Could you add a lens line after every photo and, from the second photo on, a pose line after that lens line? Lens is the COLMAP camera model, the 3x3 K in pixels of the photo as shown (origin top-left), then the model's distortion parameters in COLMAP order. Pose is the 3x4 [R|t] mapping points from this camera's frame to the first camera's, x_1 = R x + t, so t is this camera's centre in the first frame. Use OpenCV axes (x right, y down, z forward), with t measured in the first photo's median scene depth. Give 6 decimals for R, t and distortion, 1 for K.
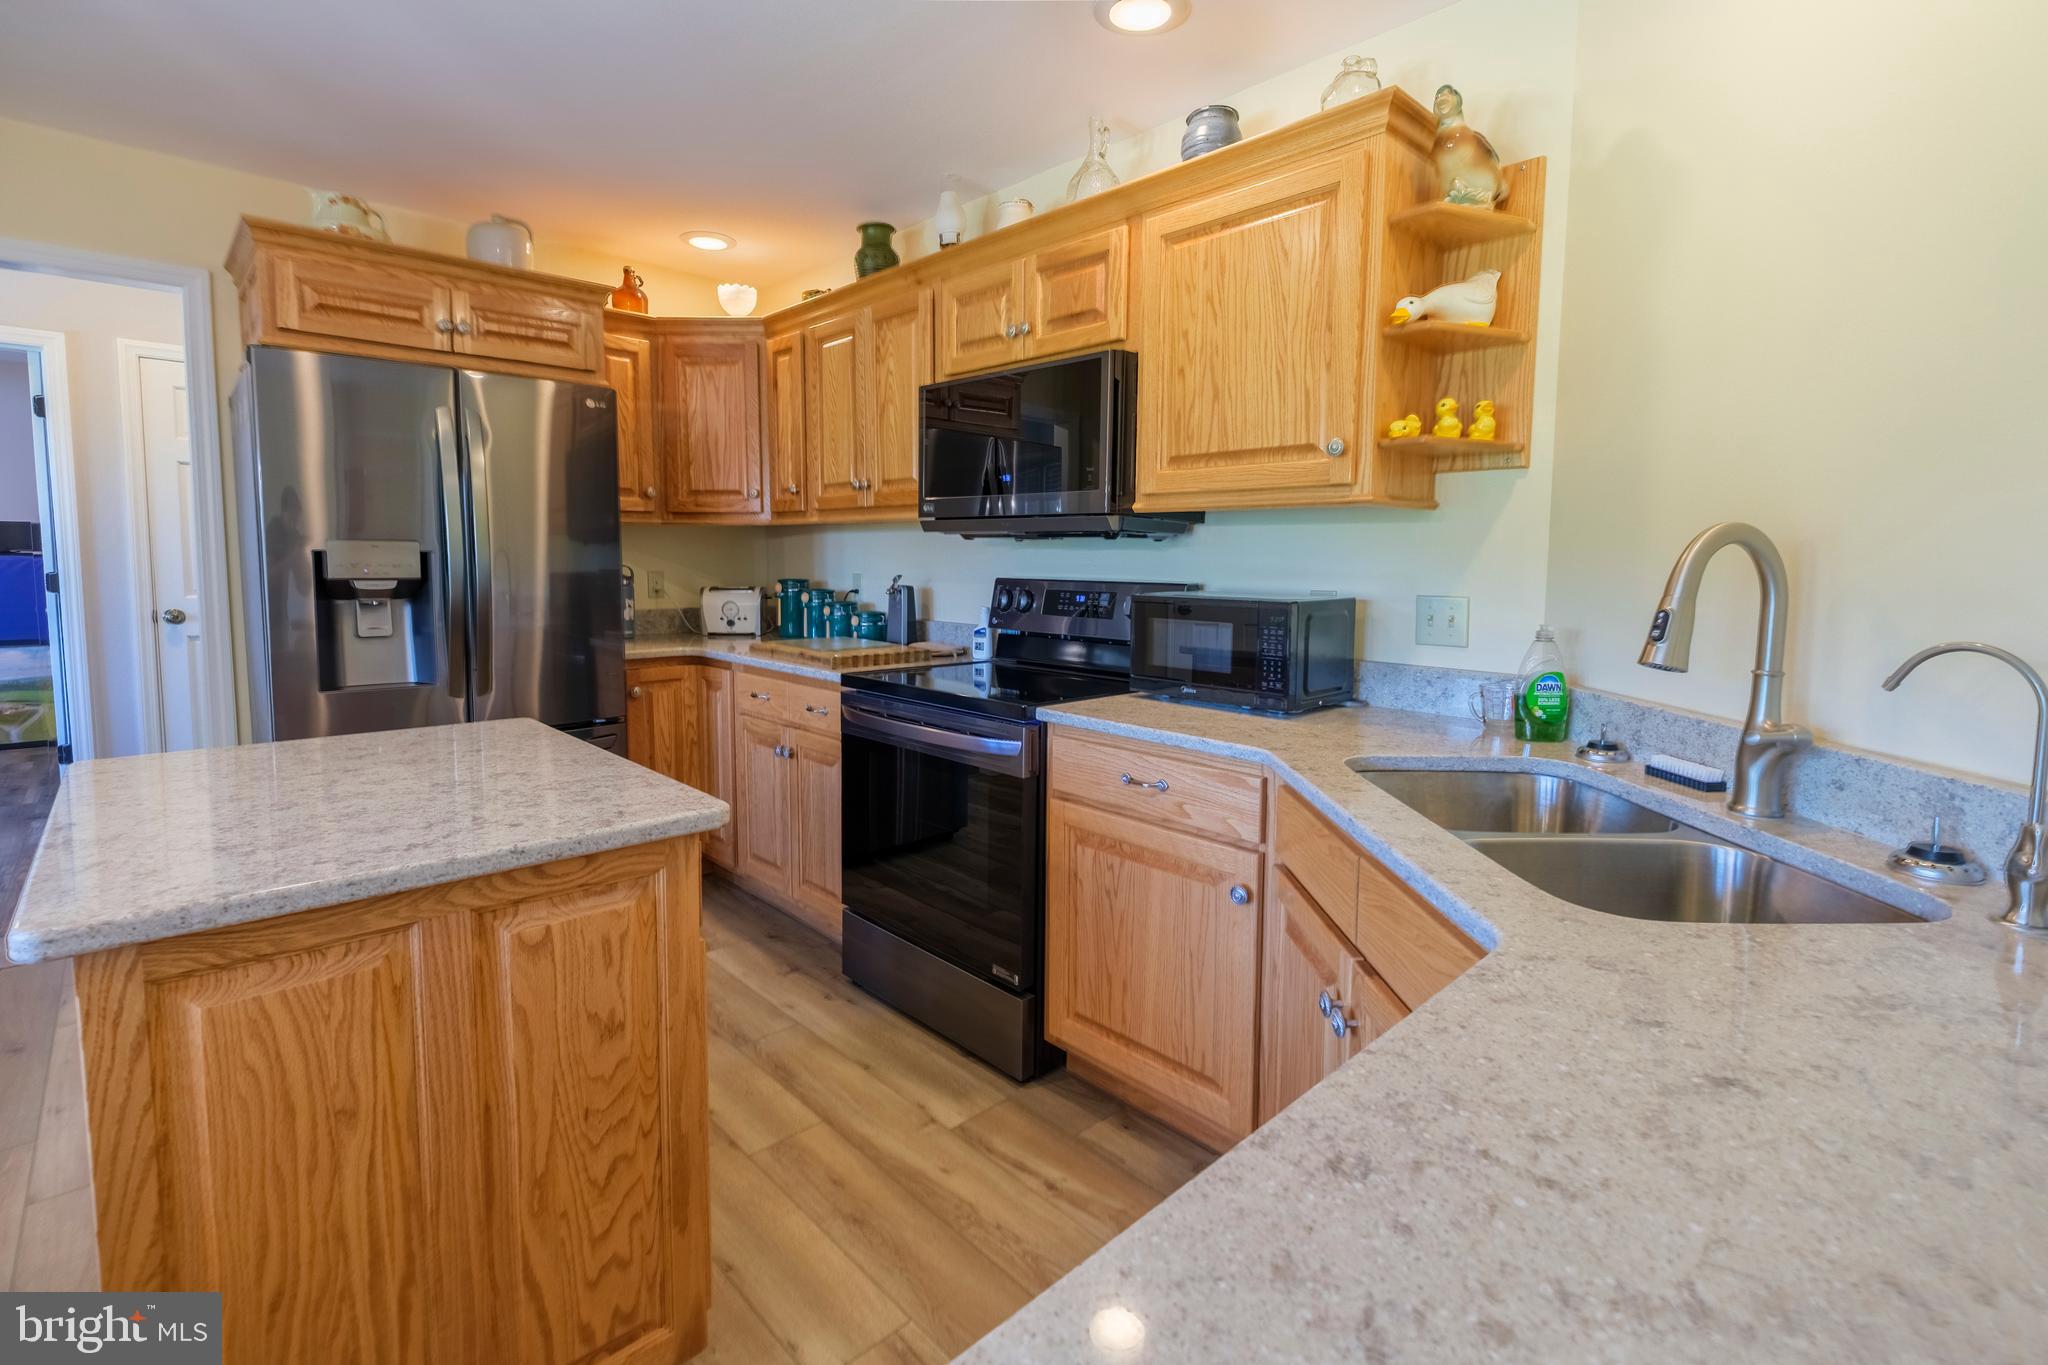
lens RADIAL K [[926.6, 0, 1074.0], [0, 926.6, 645.0], [0, 0, 1]] dist [0.002760, -0.003383]
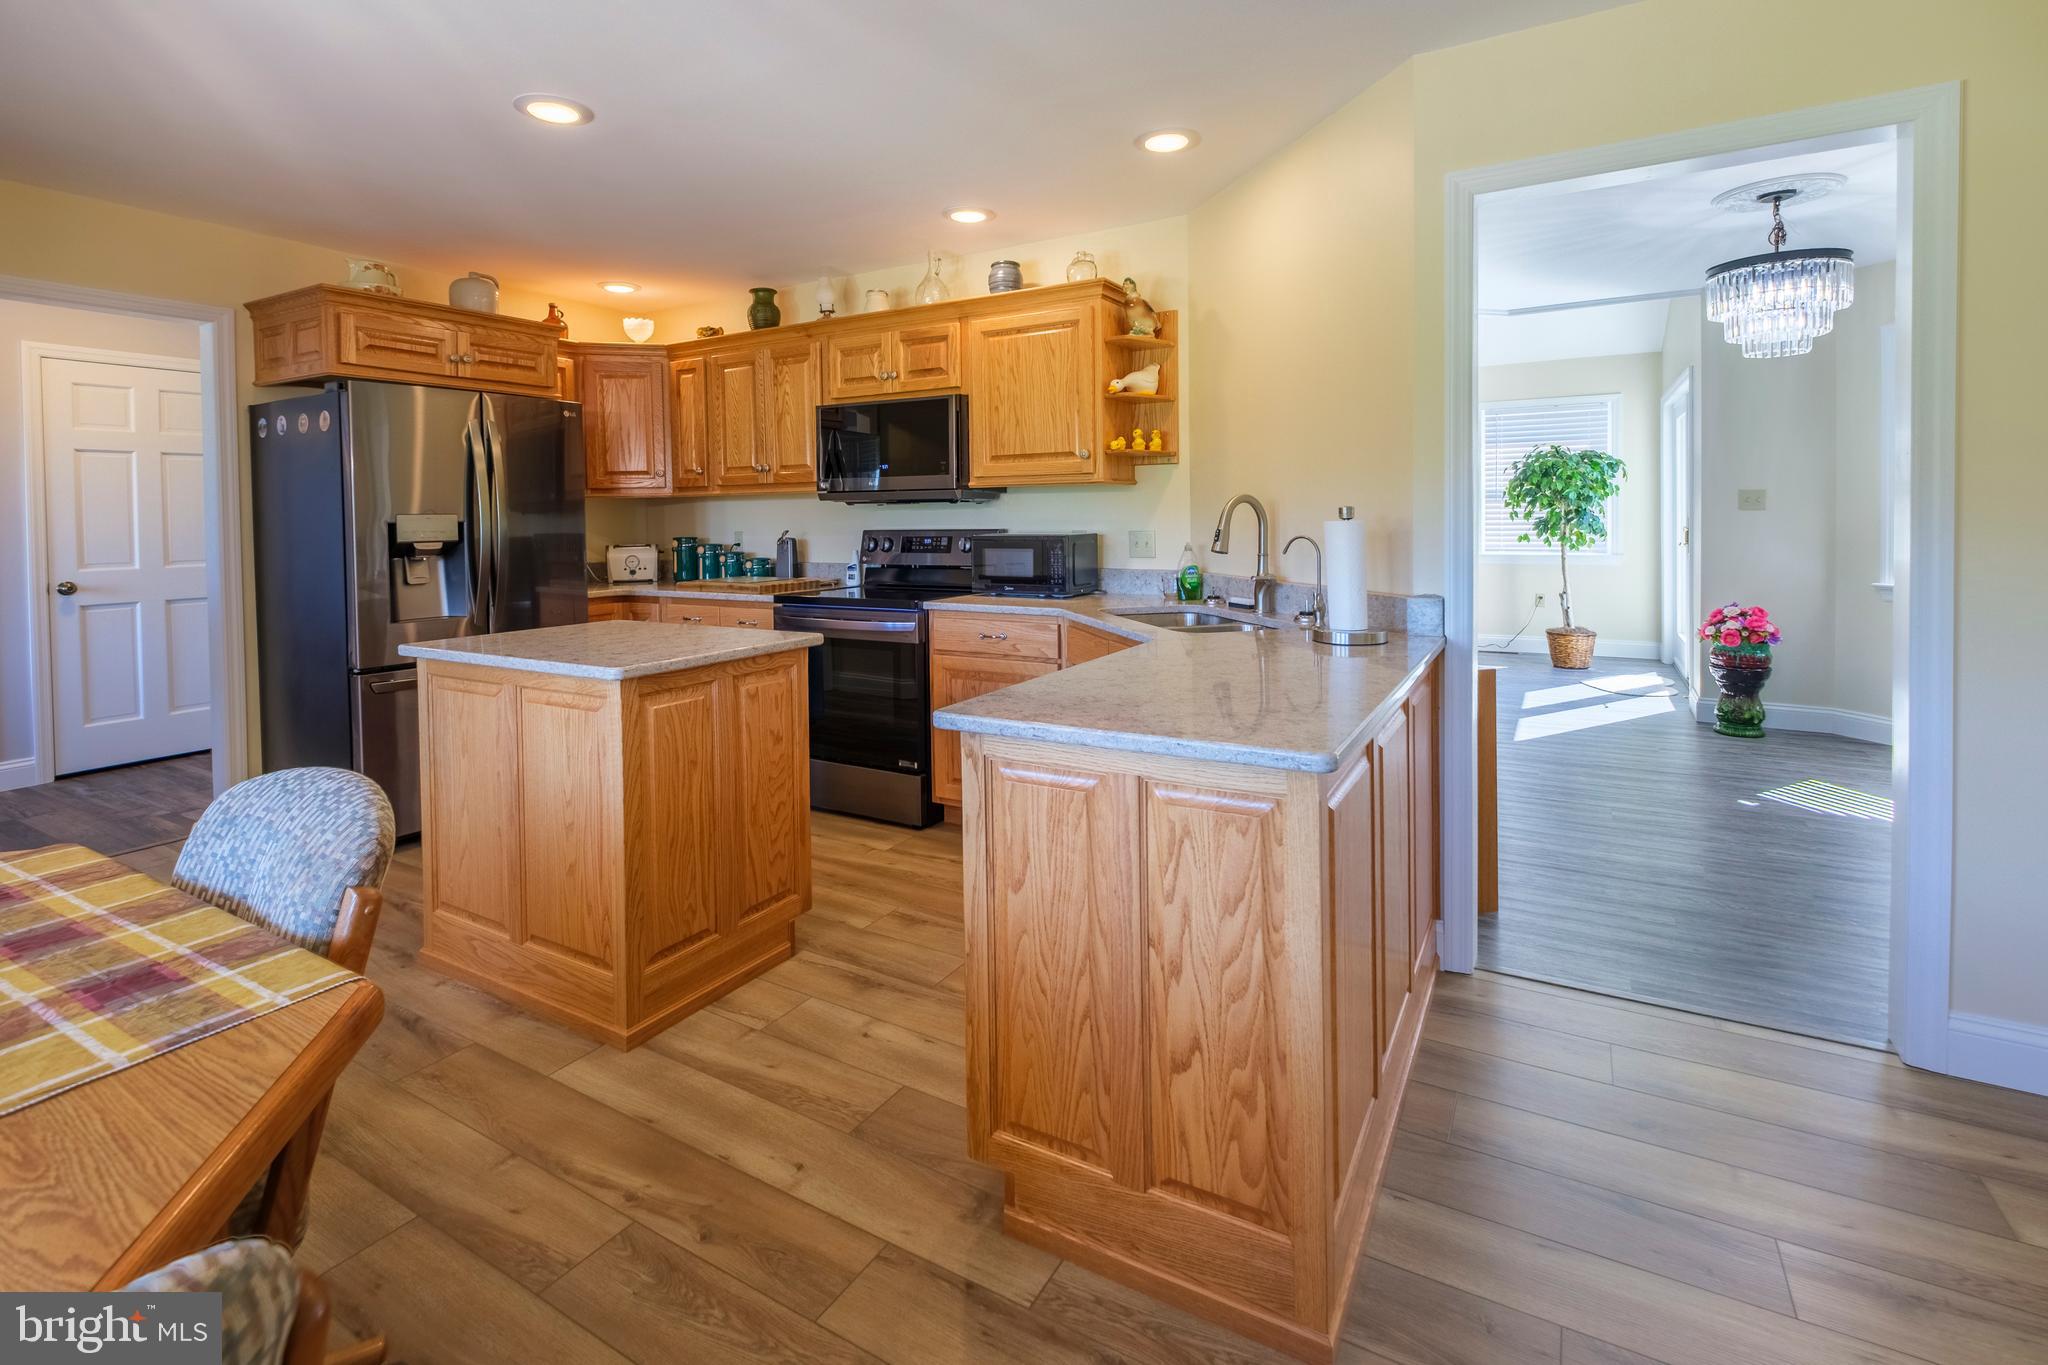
lens RADIAL K [[926.6, 0, 1060.7], [0, 926.6, 547.6], [0, 0, 1]] dist [0.002760, -0.003383]
pose [[0.962988, -0.031630, 0.267682, -0.247882], [0.047666, 0.997423, -0.053619, 0.069809], [-0.265297, 0.064394, 0.962014, -0.715119]]
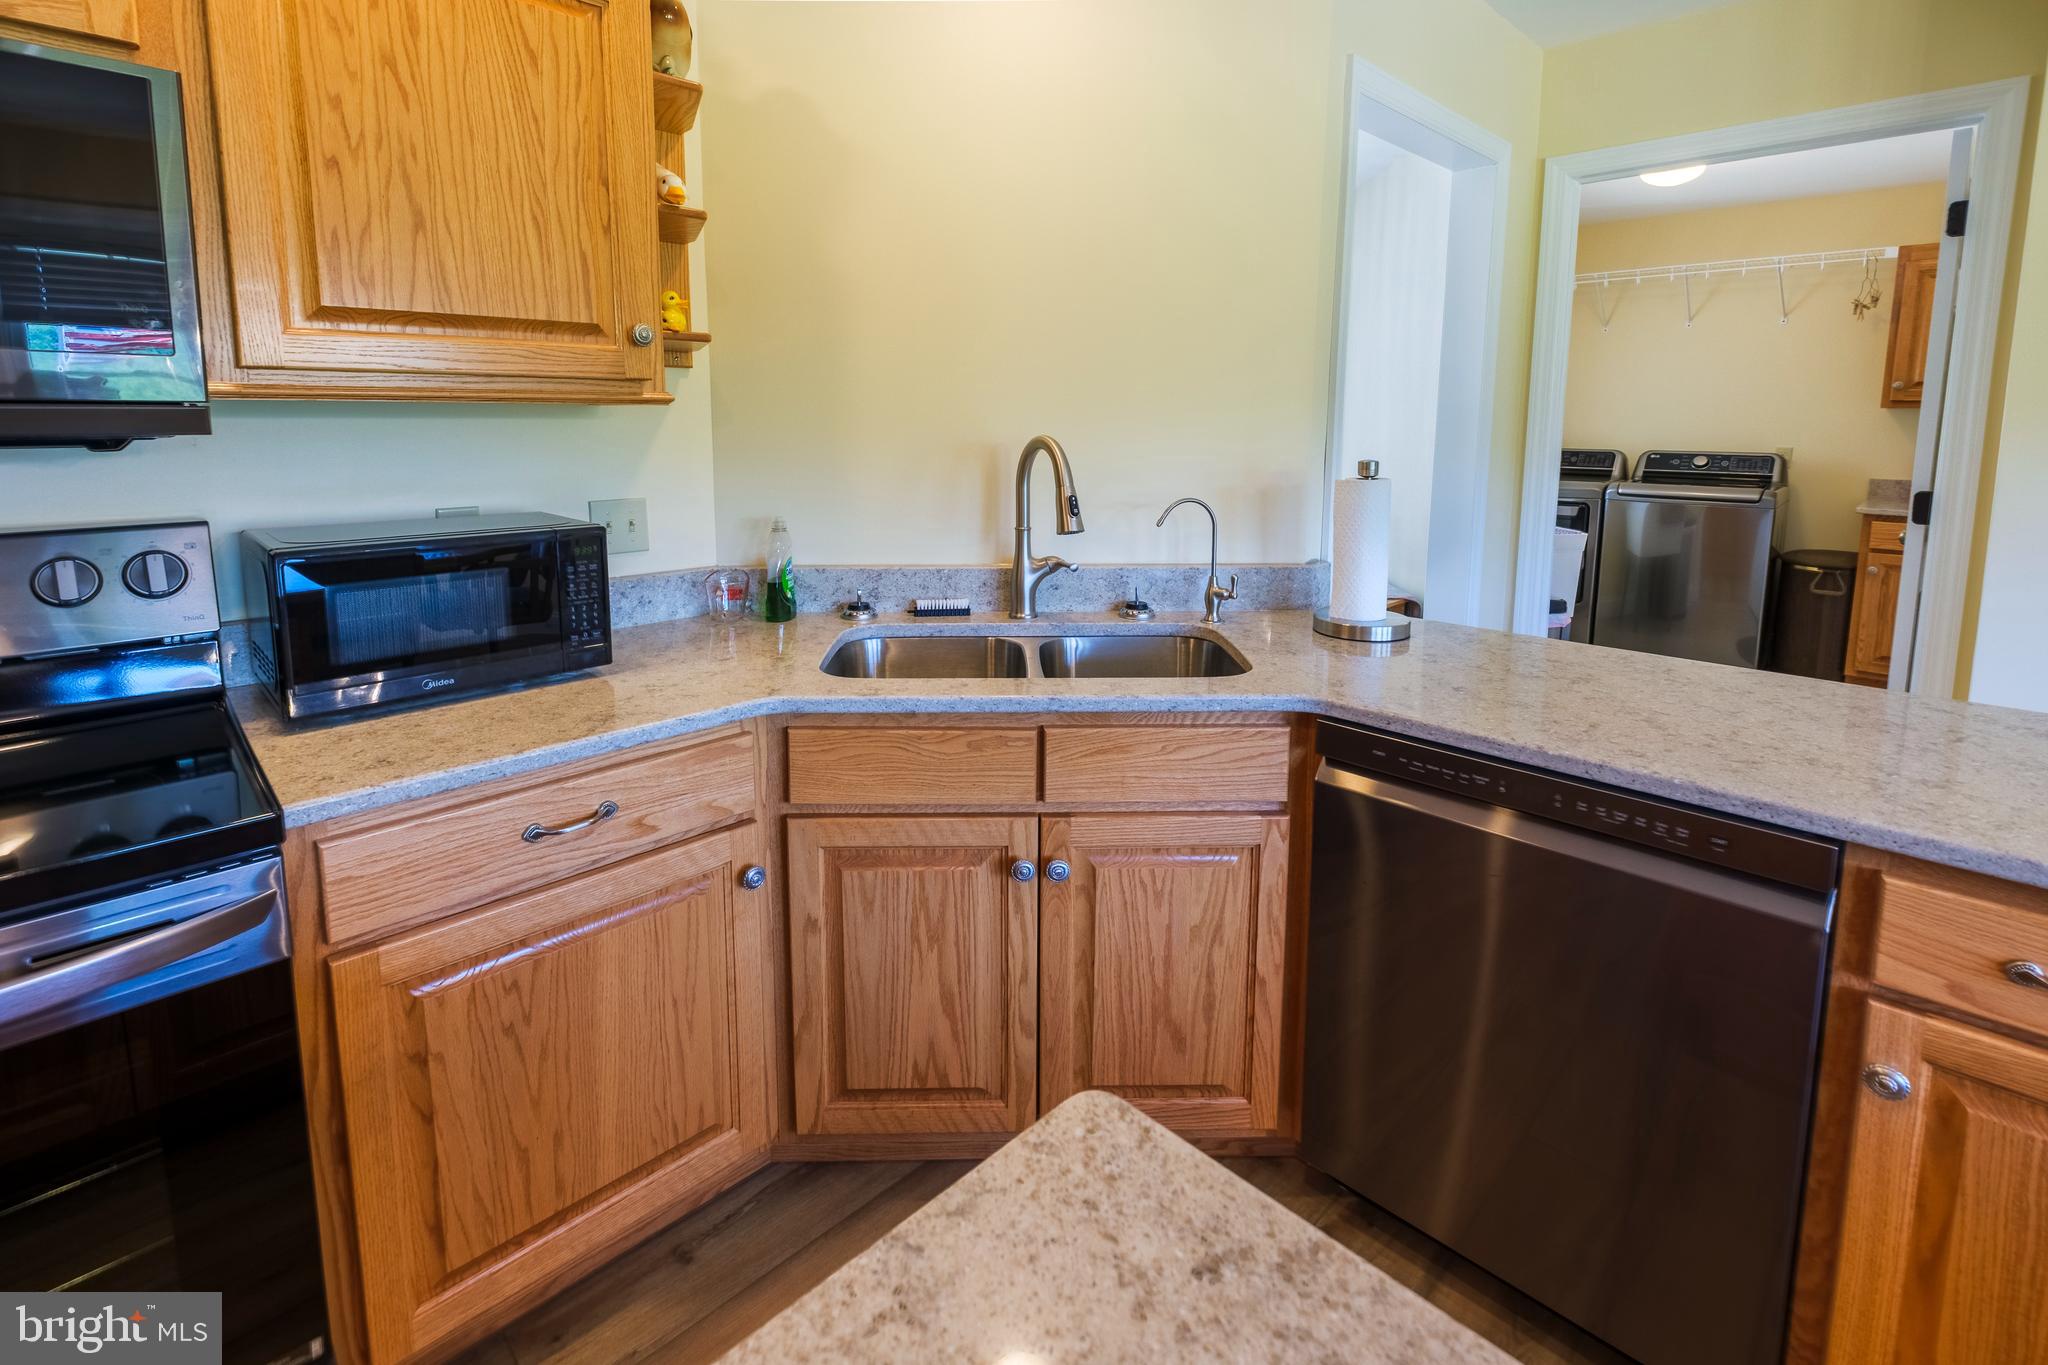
lens RADIAL K [[926.6, 0, 1004.1], [0, 926.6, 530.9], [0, 0, 1]] dist [0.002760, -0.003383]
pose [[0.025141, -0.131777, 0.990961, -0.486400], [0.092812, 0.987300, 0.128935, -0.101925], [-0.995366, 0.088732, 0.037052, 0.577542]]
